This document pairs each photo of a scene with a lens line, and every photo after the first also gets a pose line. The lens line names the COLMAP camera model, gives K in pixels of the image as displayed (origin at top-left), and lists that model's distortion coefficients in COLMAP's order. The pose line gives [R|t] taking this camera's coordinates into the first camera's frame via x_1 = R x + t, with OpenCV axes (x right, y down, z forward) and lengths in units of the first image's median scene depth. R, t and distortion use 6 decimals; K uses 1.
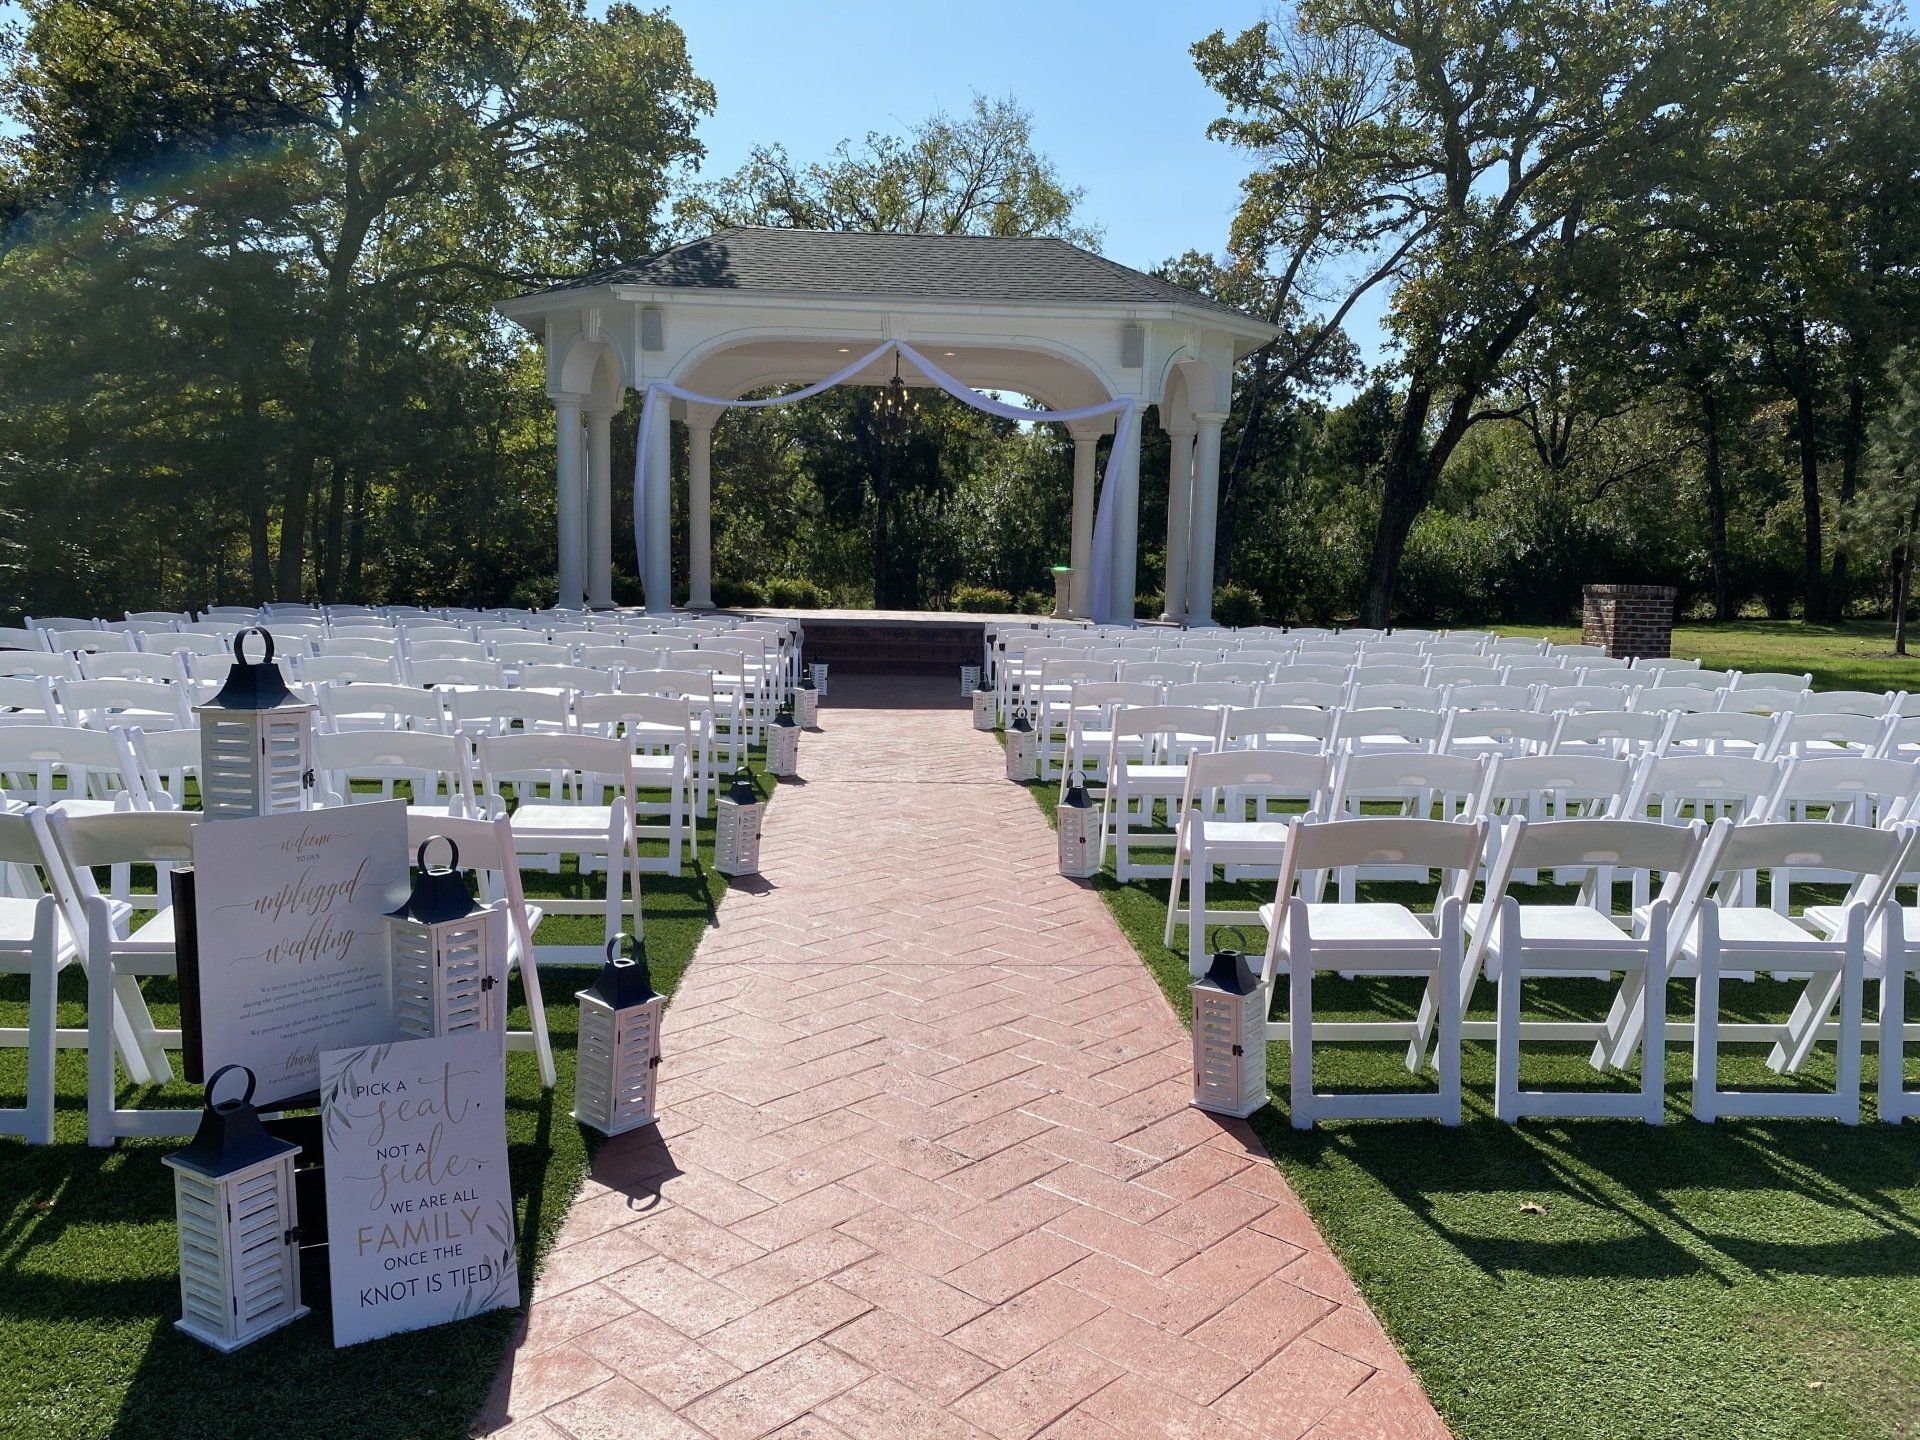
lens RADIAL K [[1517.4, 0, 957.1], [0, 1517.4, 759.7], [0, 0, 1]] dist [0.000668, -0.002466]
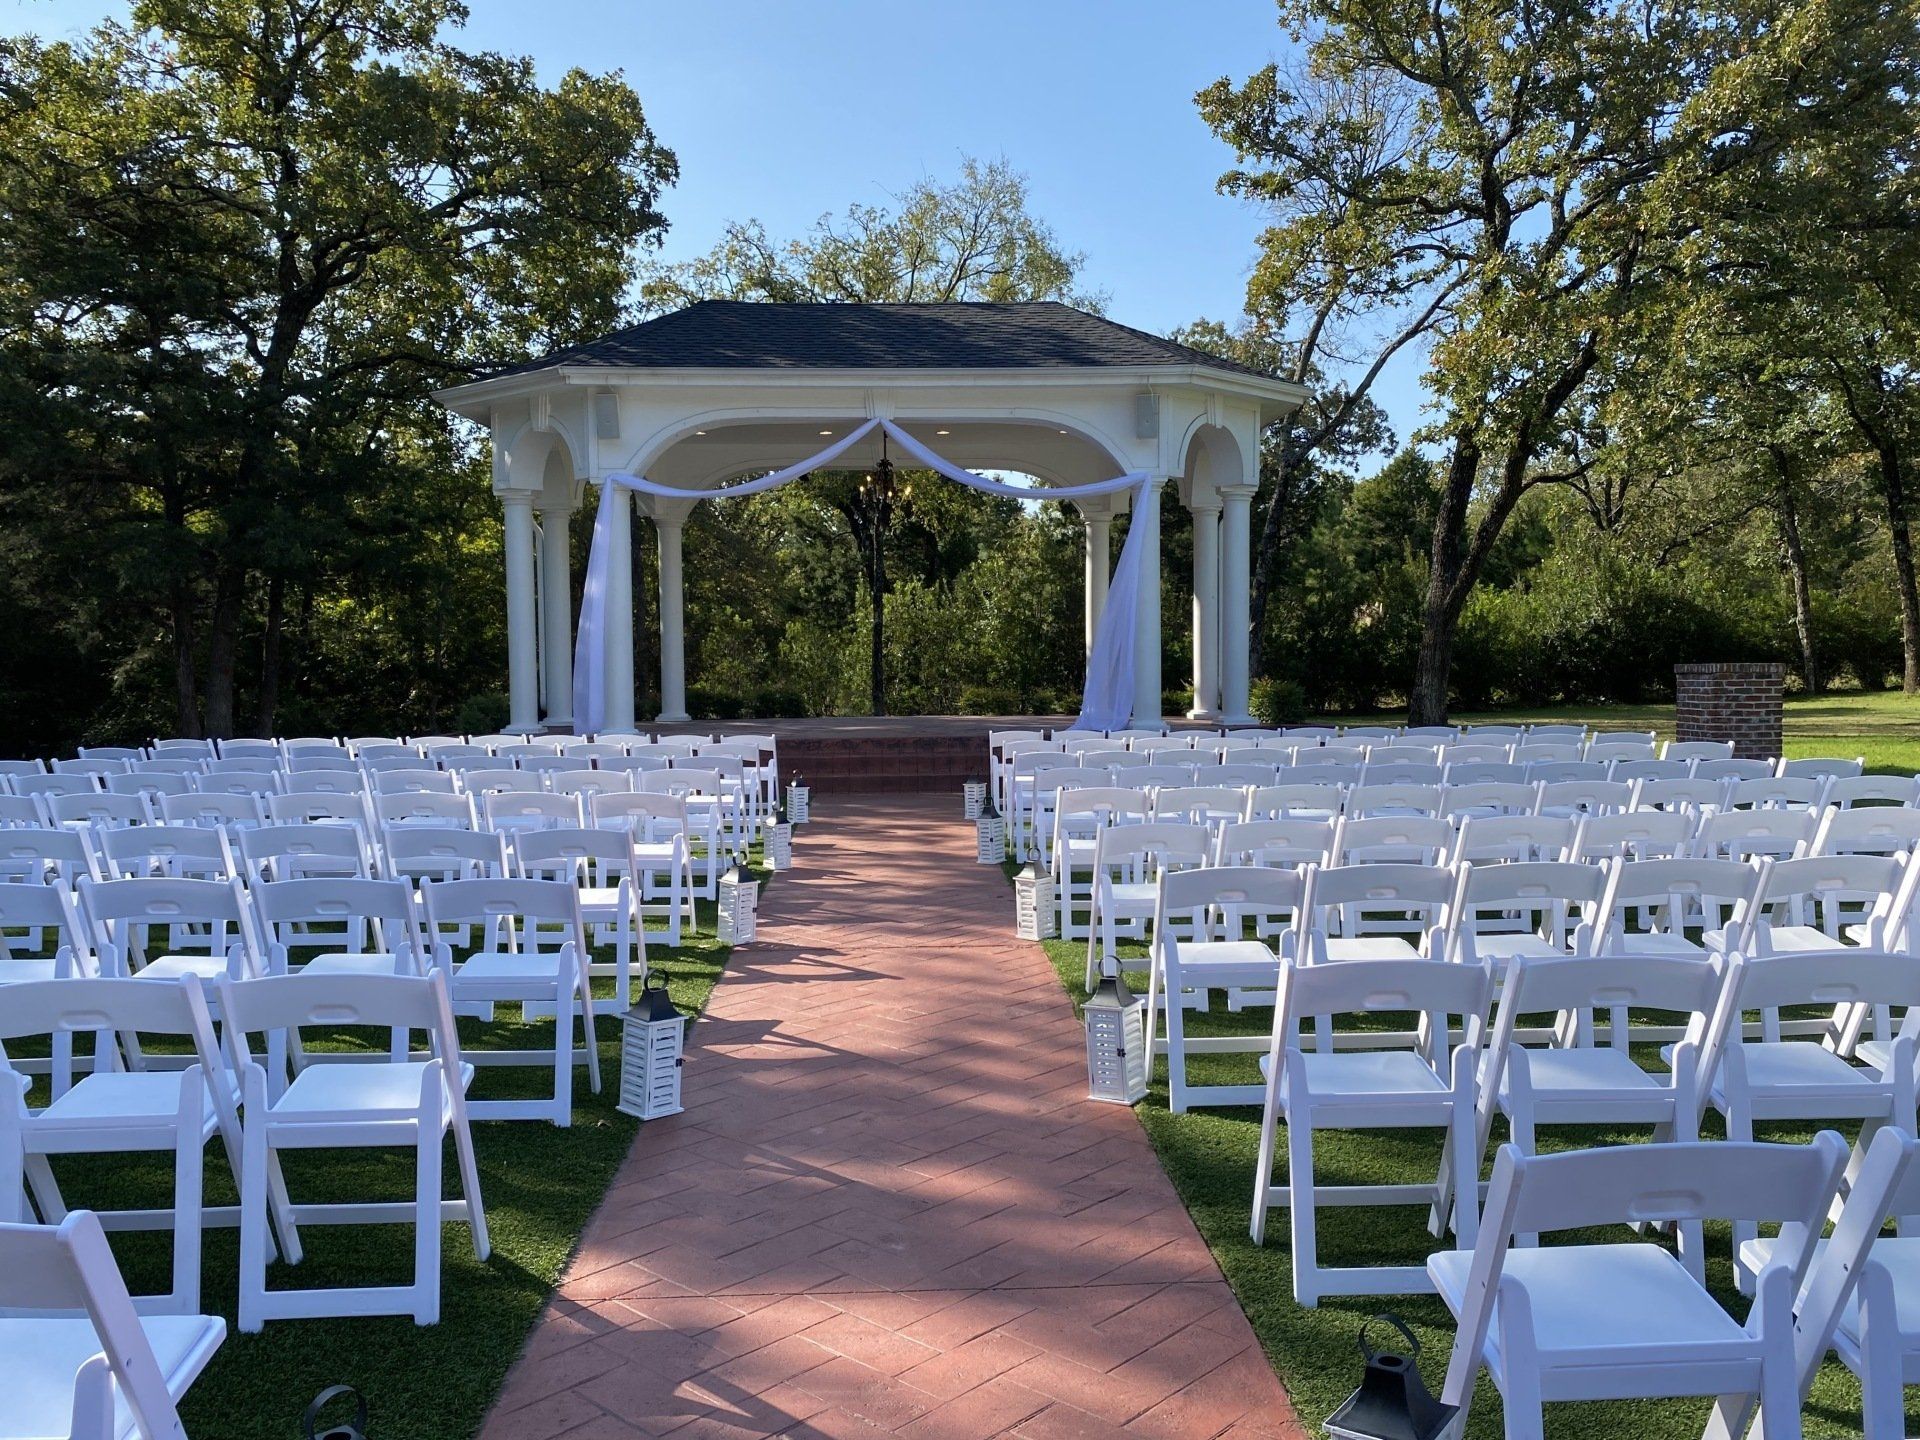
lens RADIAL K [[1371.9, 0, 960.0], [0, 1371.9, 720.0], [0, 0, 1]] dist [-0.004835, -0.001574]
pose [[0.999251, -0.033023, -0.020186, 0.015353], [0.031521, 0.997001, -0.070672, -0.037528], [0.022459, 0.069982, 0.997295, 0.191470]]
